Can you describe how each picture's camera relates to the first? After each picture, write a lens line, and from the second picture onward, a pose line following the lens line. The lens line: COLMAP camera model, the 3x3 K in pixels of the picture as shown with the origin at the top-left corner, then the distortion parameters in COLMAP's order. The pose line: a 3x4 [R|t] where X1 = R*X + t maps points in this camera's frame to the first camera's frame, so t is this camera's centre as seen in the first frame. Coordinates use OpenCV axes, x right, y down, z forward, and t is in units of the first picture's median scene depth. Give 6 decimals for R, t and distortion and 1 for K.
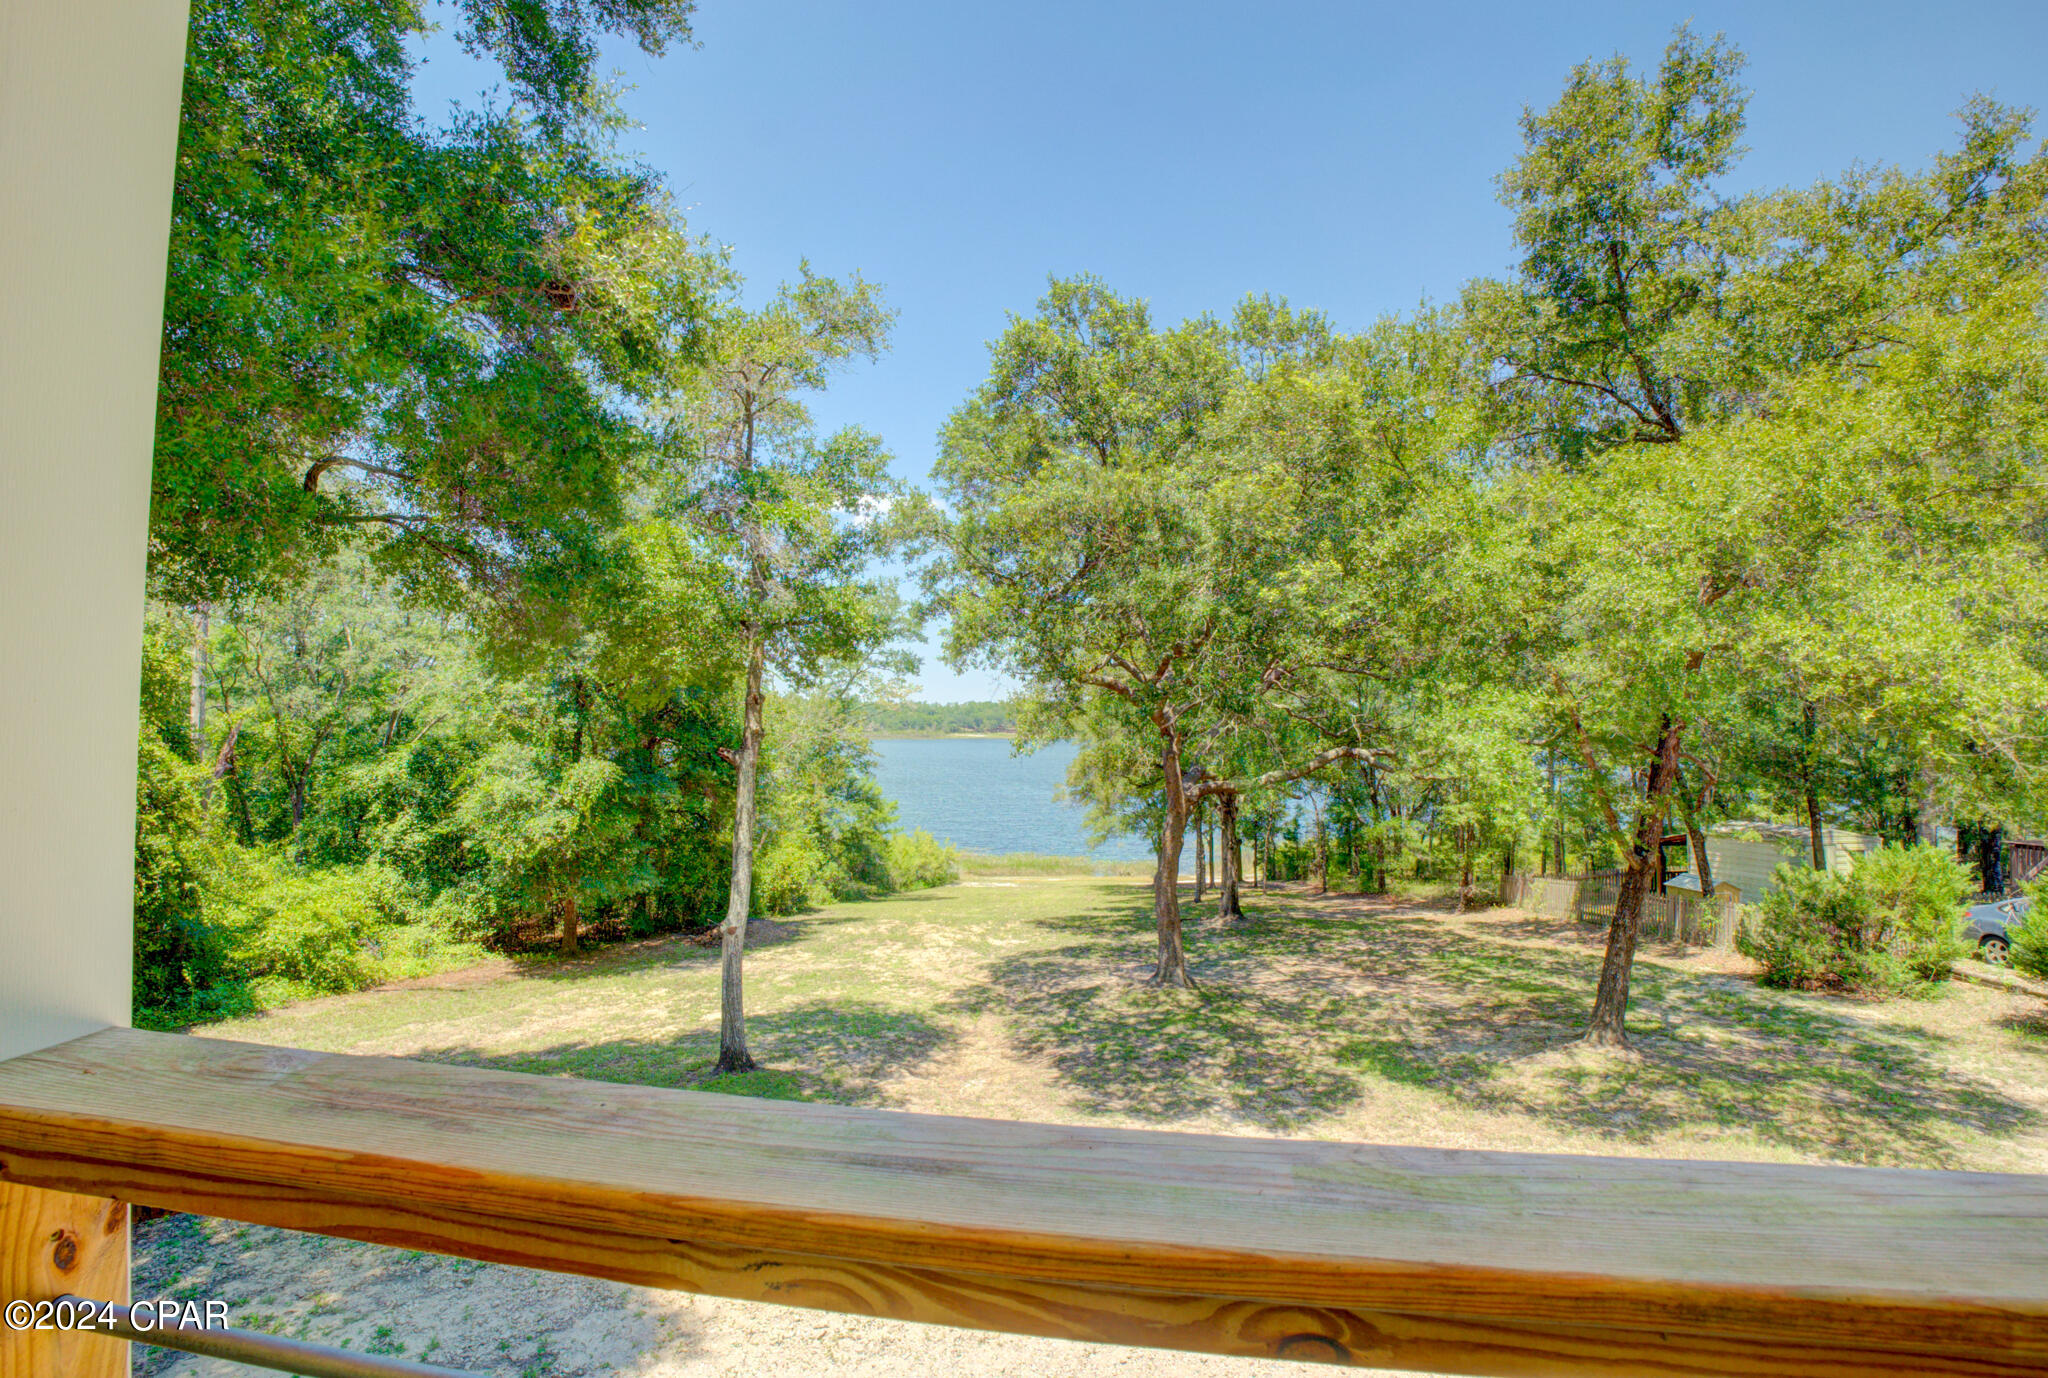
lens RADIAL K [[946.5, 0, 1024.0], [0, 946.5, 689.0], [0, 0, 1]] dist [-0.061256, 0.000406]
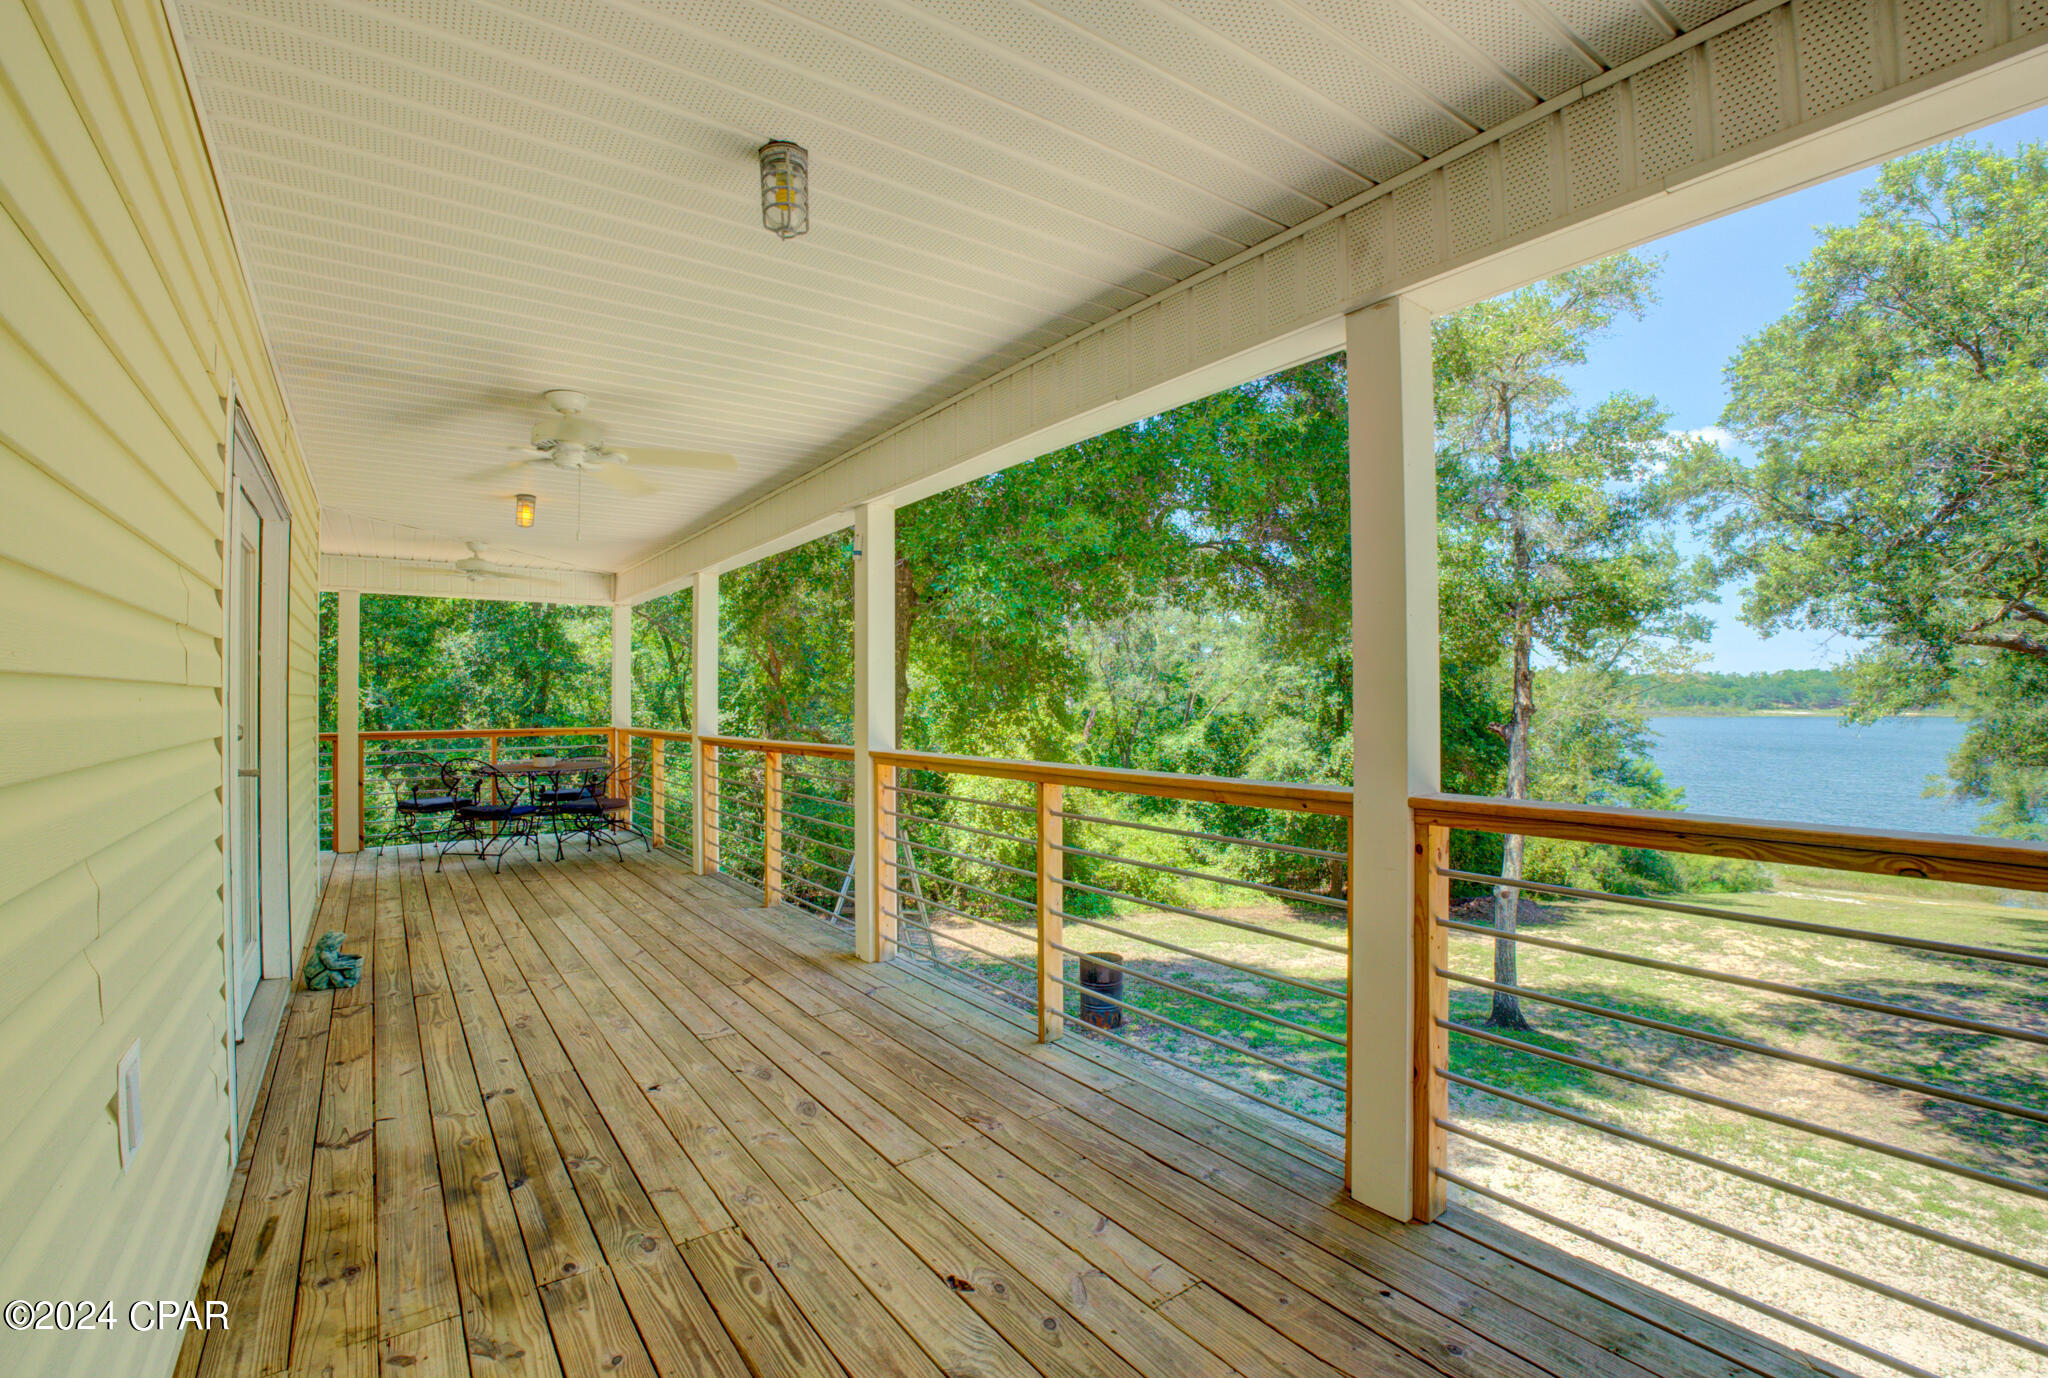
lens RADIAL K [[908.9, 0, 1001.5], [0, 908.9, 684.6], [0, 0, 1]] dist [-0.062115, 0.011782]
pose [[0.703254, -0.020341, -0.710648, 0.004572], [0.033291, 0.999436, 0.004338, -0.001951], [0.710159, -0.026709, 0.703535, -0.067730]]
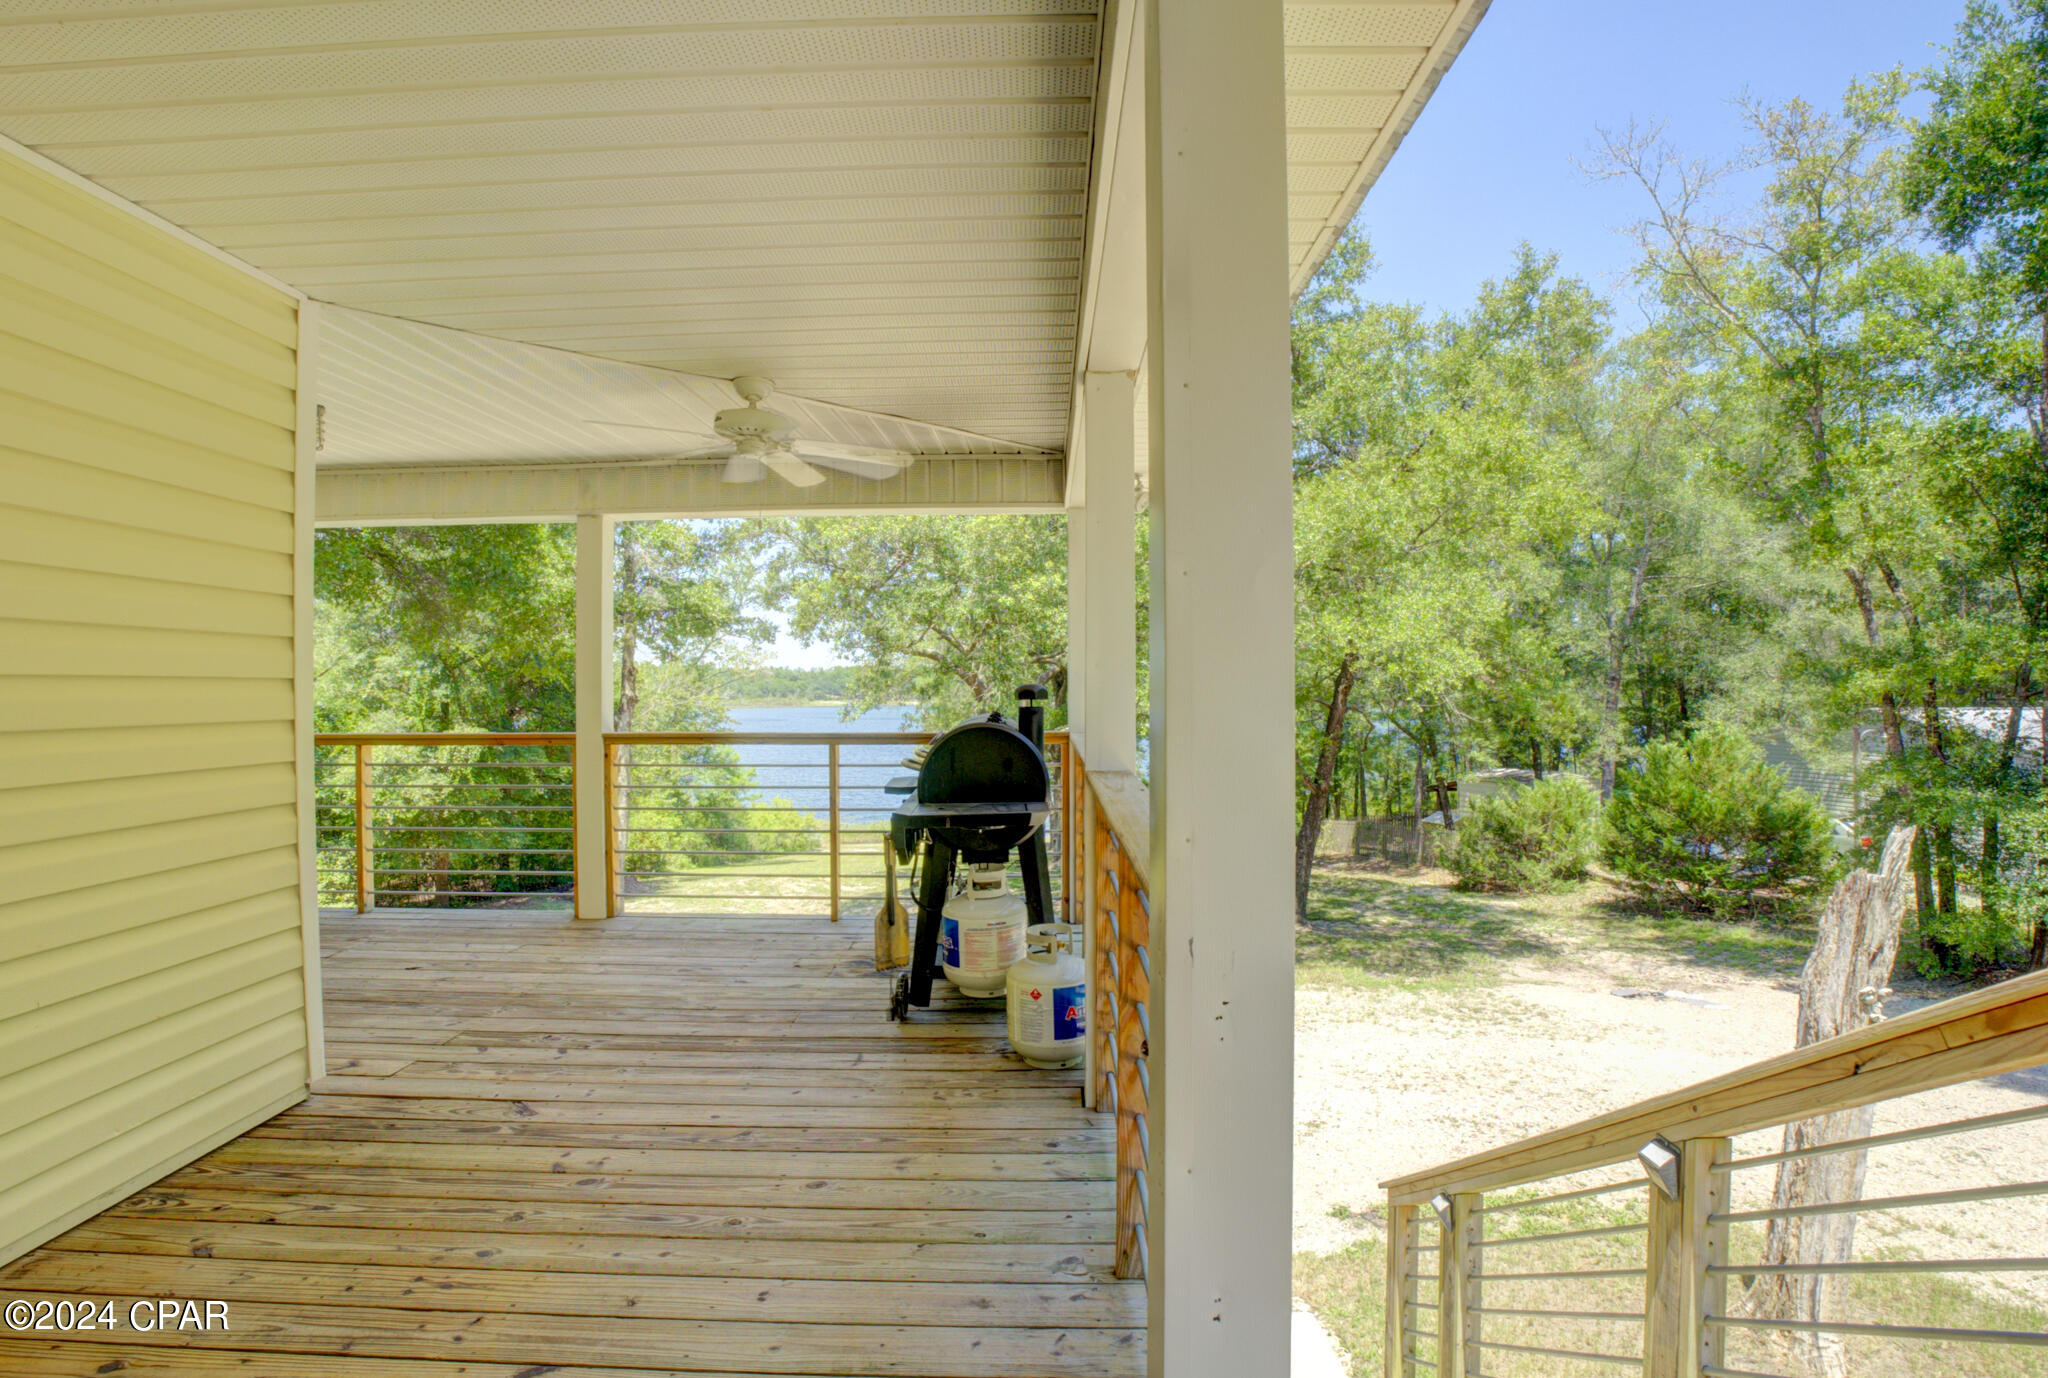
lens RADIAL K [[946.5, 0, 1024.0], [0, 946.5, 689.0], [0, 0, 1]] dist [-0.061256, 0.000406]
pose [[0.989424, -0.010231, 0.144692, 0.035081], [0.004903, 0.999298, 0.037131, -0.006793], [-0.144970, -0.036028, 0.988780, -0.205623]]
